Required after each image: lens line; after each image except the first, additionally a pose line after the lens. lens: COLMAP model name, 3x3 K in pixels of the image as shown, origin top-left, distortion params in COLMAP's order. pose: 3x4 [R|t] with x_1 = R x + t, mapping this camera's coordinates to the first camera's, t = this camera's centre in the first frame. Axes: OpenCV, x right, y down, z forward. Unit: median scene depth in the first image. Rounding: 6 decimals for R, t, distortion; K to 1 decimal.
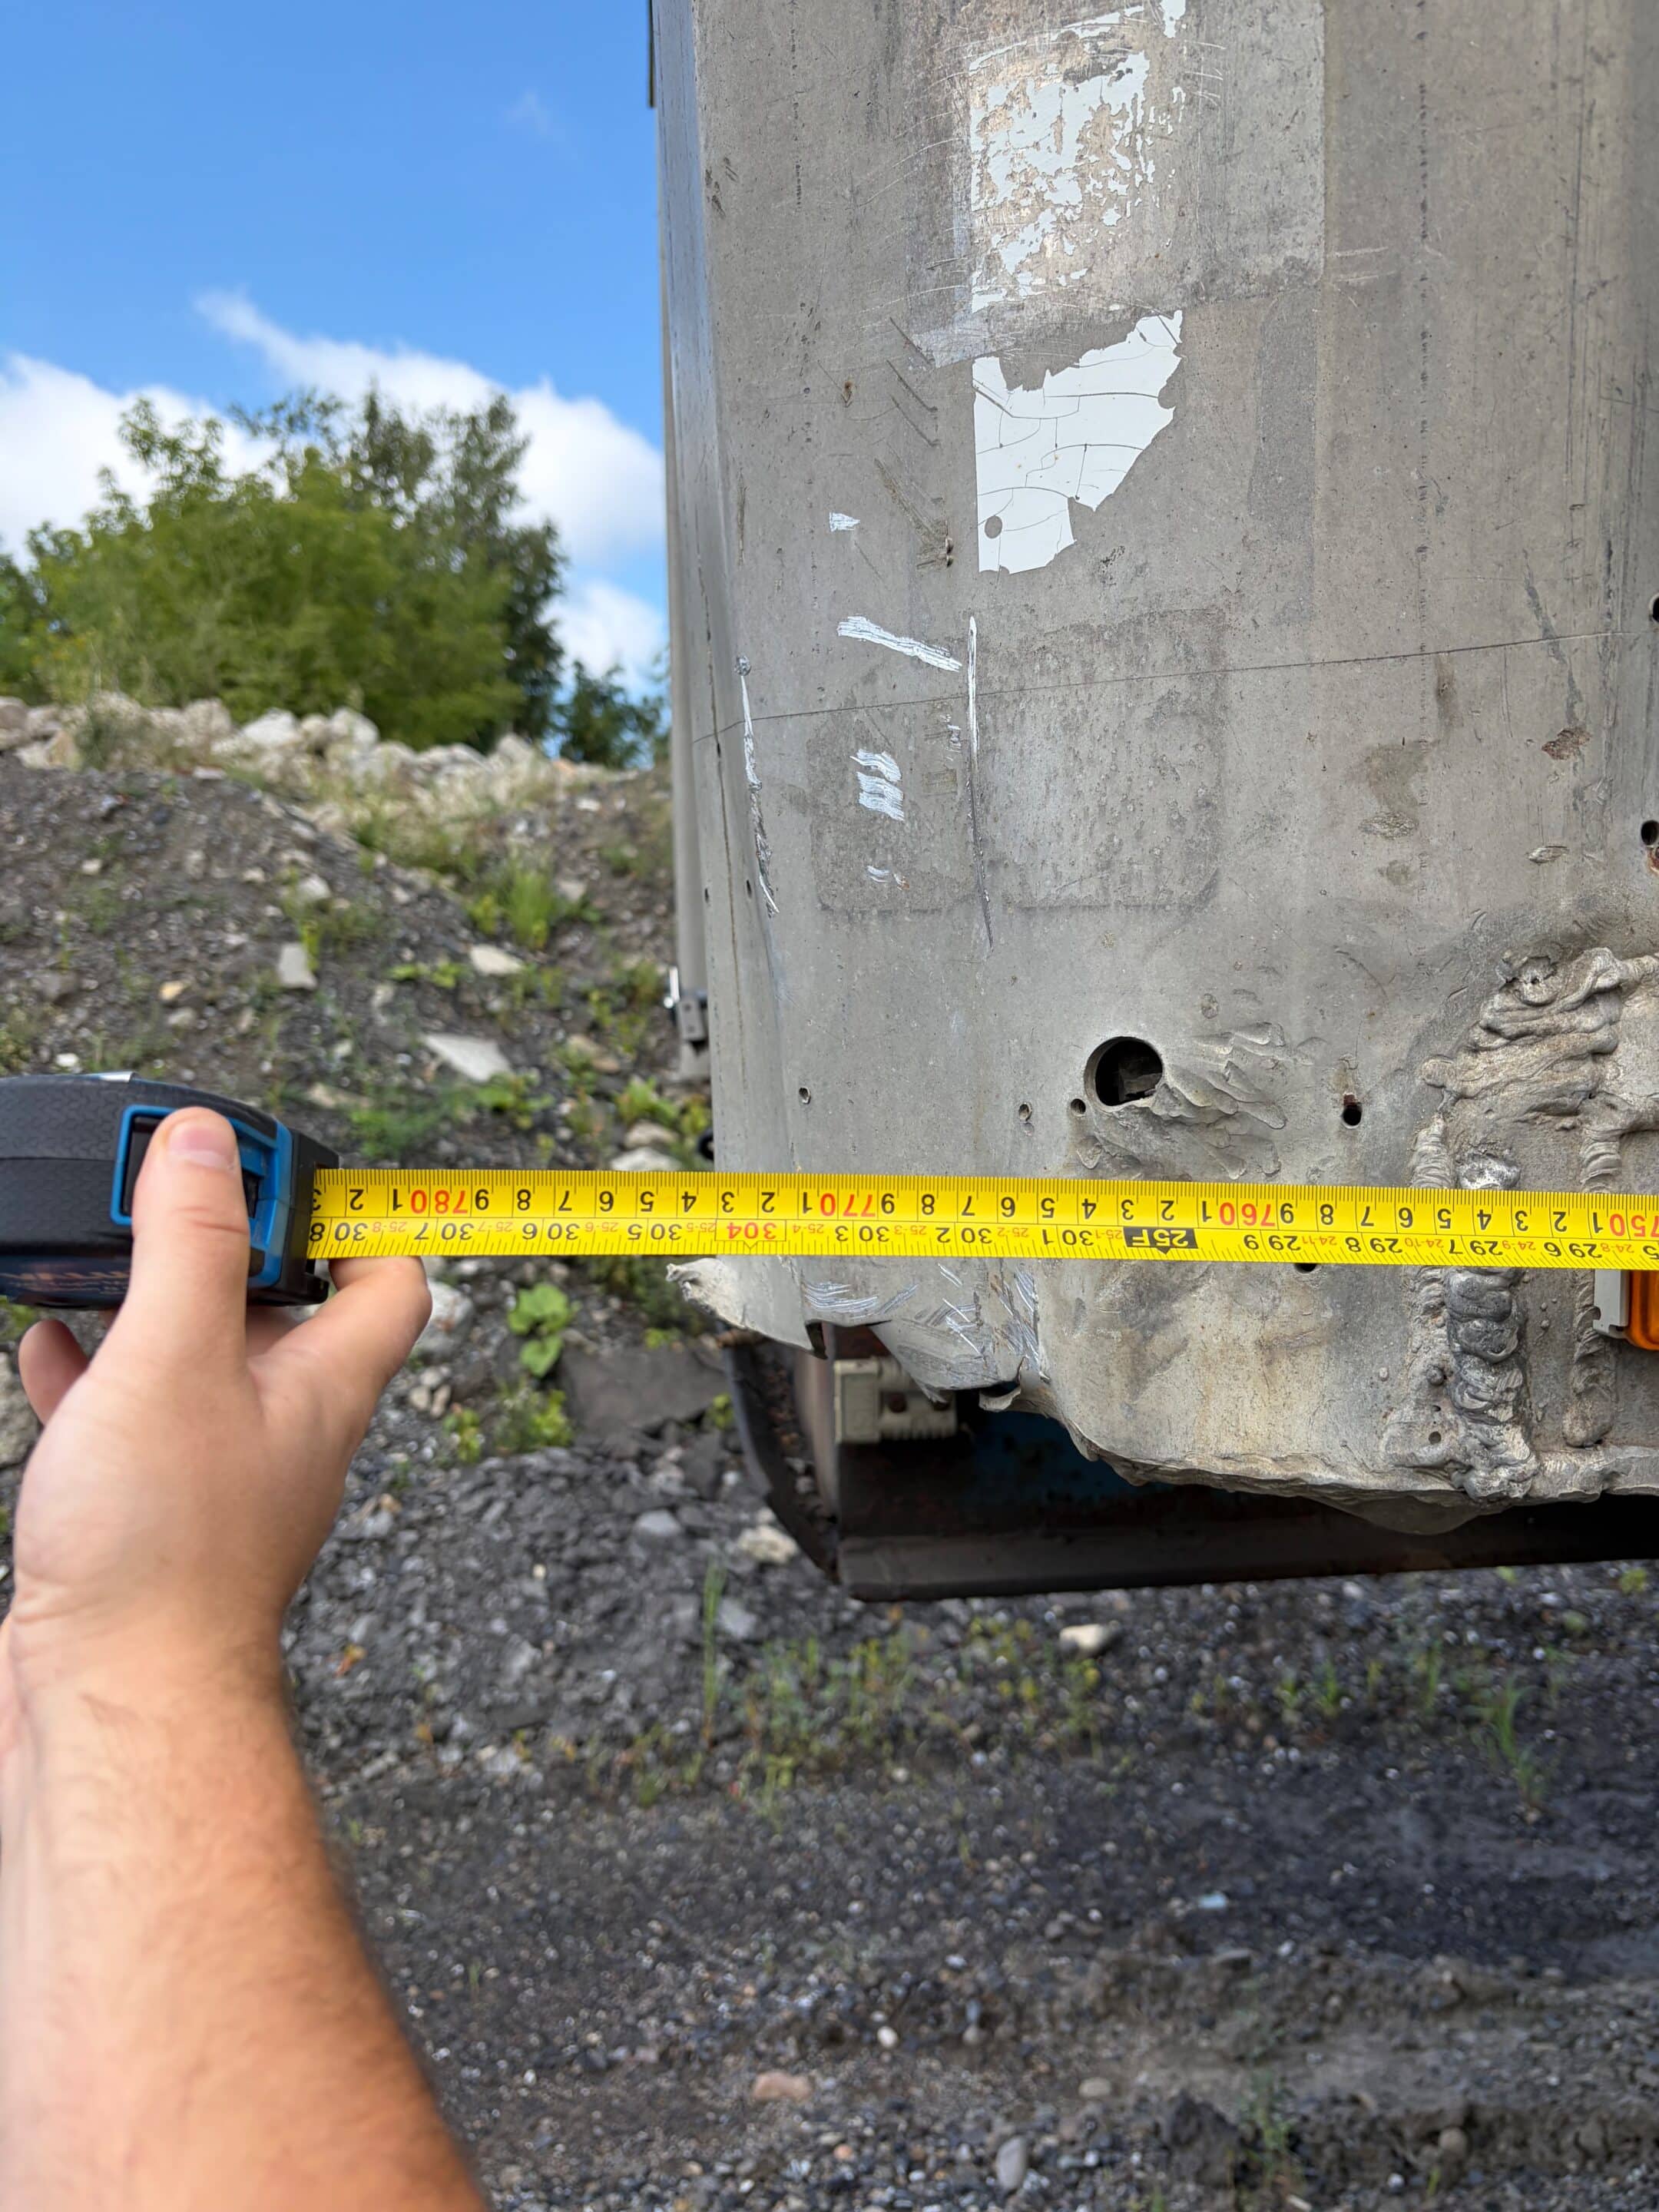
lens RADIAL K [[1673.5, 0, 889.6], [0, 1673.5, 1102.5], [0, 0, 1]] dist [0.034360, -0.033811]
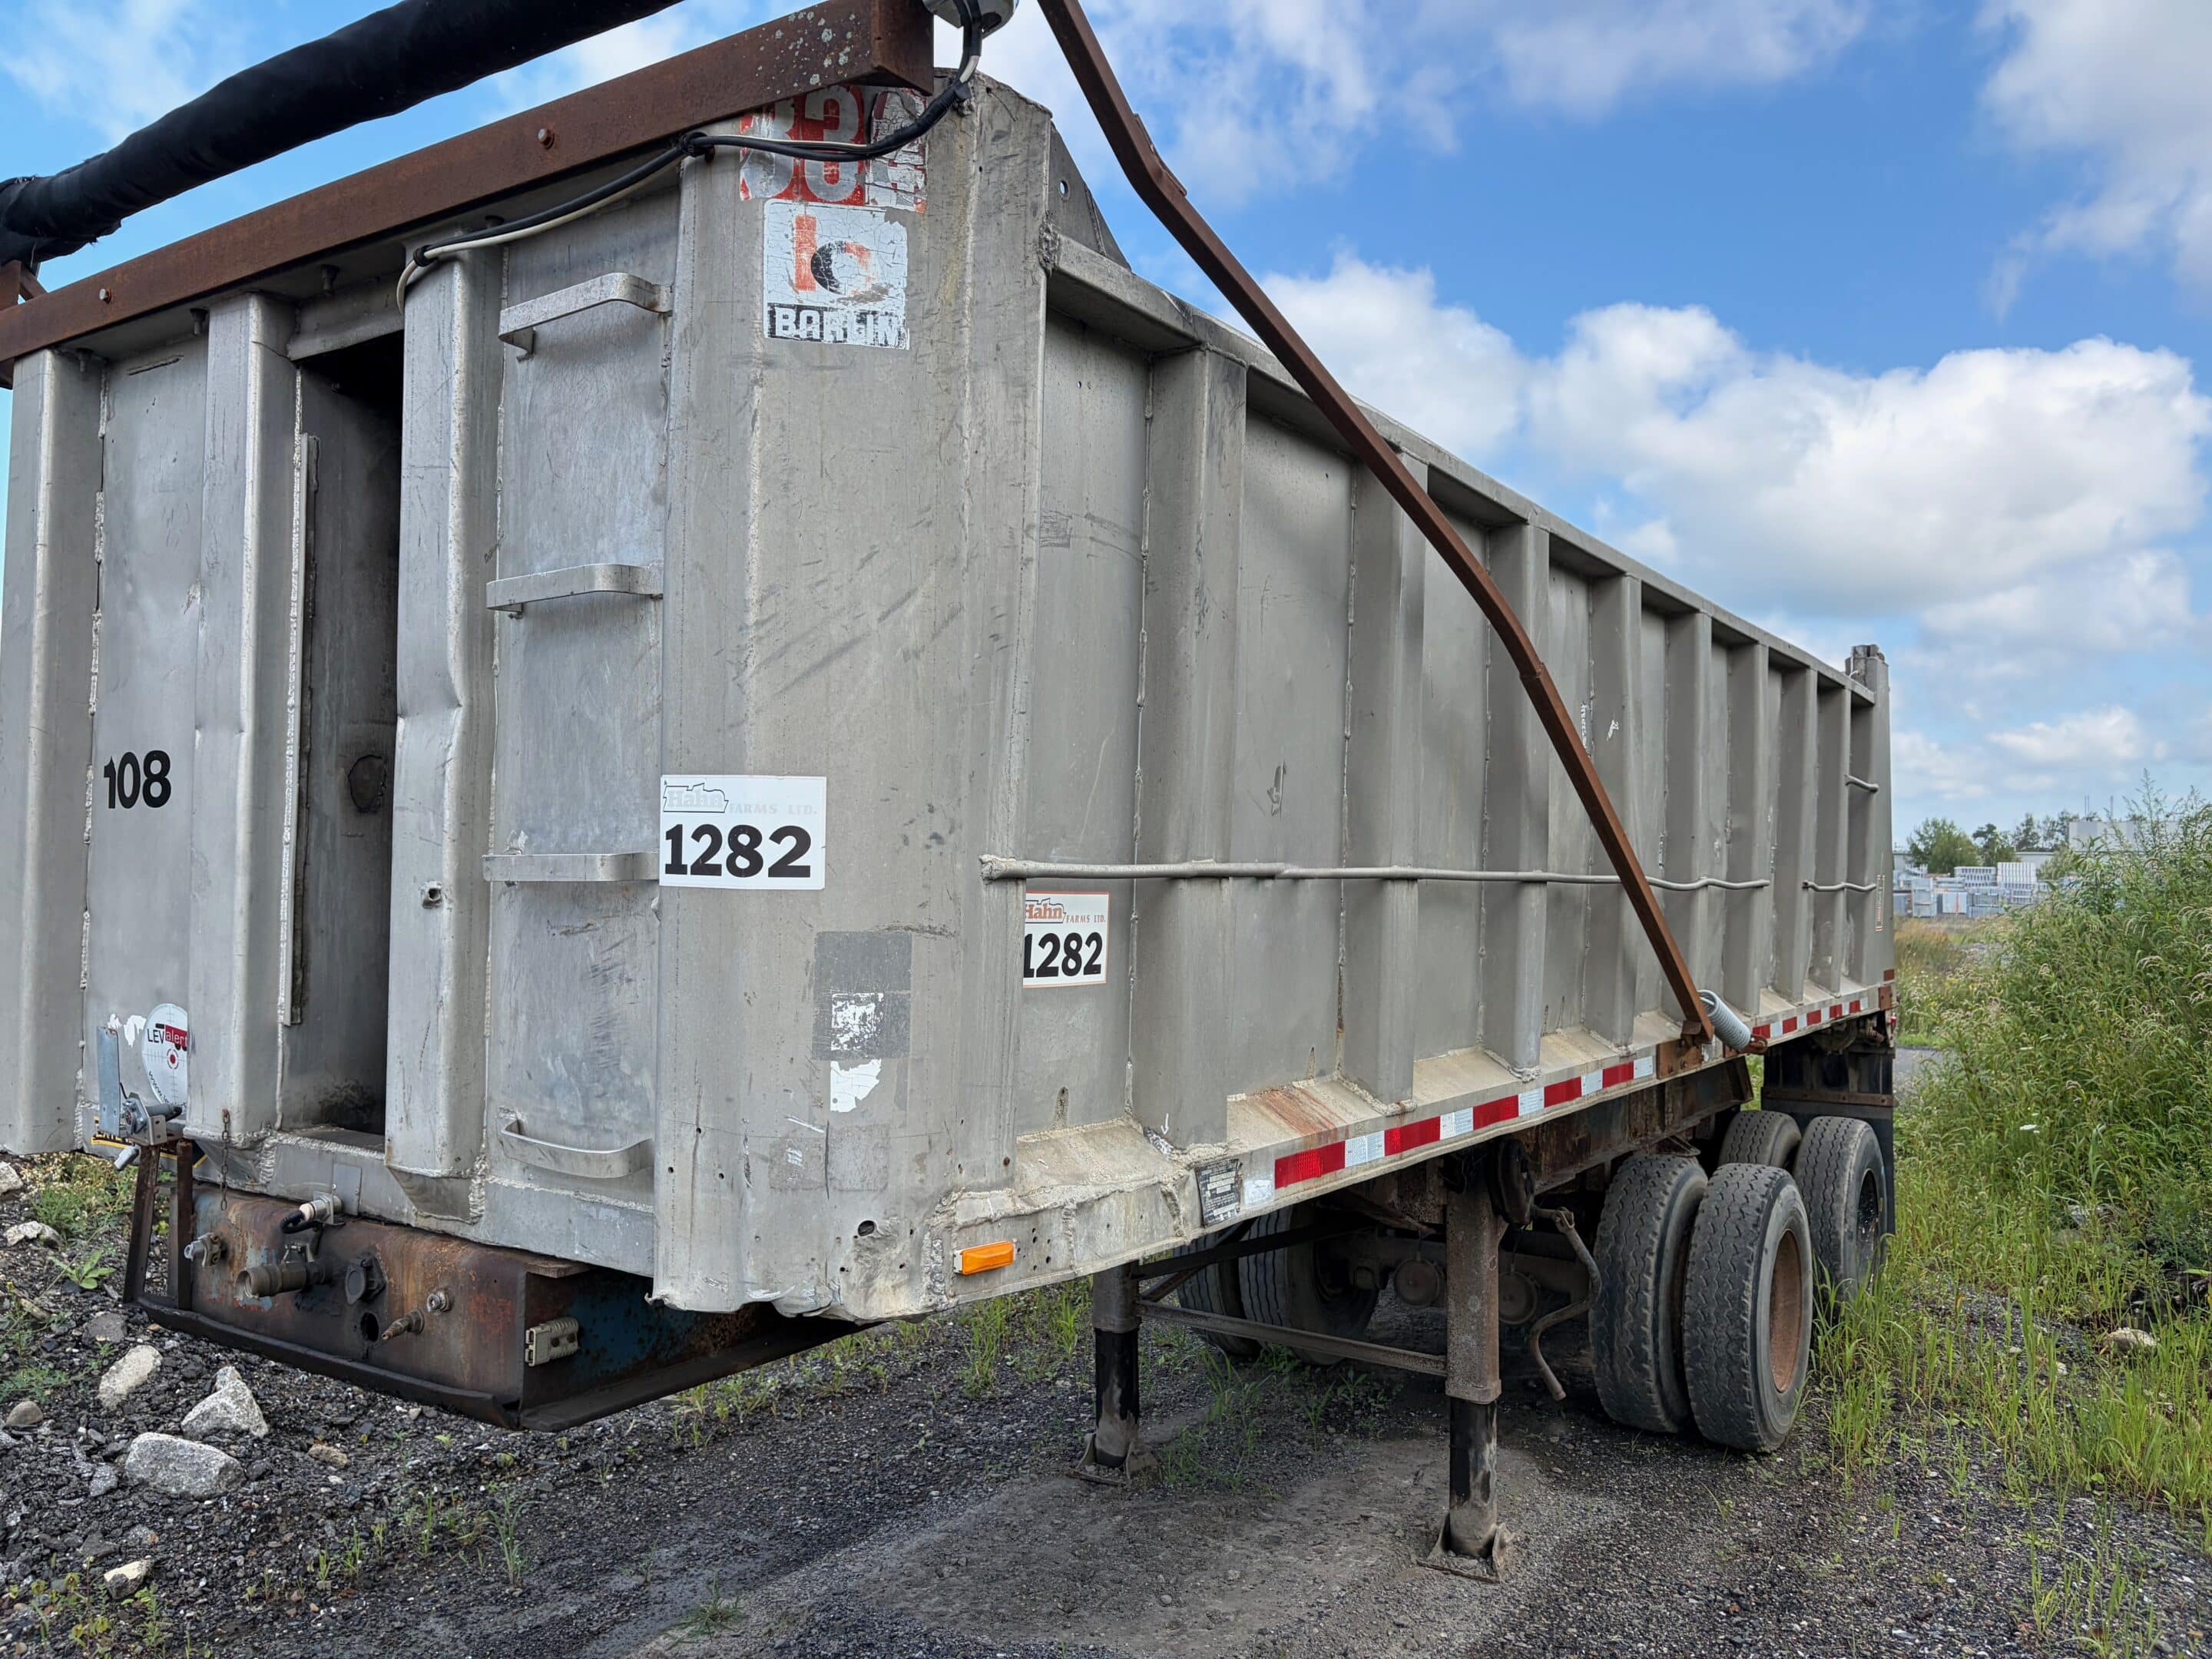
lens RADIAL K [[1673.5, 0, 1106.4], [0, 1673.5, 822.7], [0, 0, 1]] dist [0.034360, -0.033811]
pose [[0.642043, 0.049268, 0.765084, -2.765679], [0.020910, 0.996437, -0.081713, -0.678807], [-0.766384, 0.068461, 0.638724, -2.275717]]
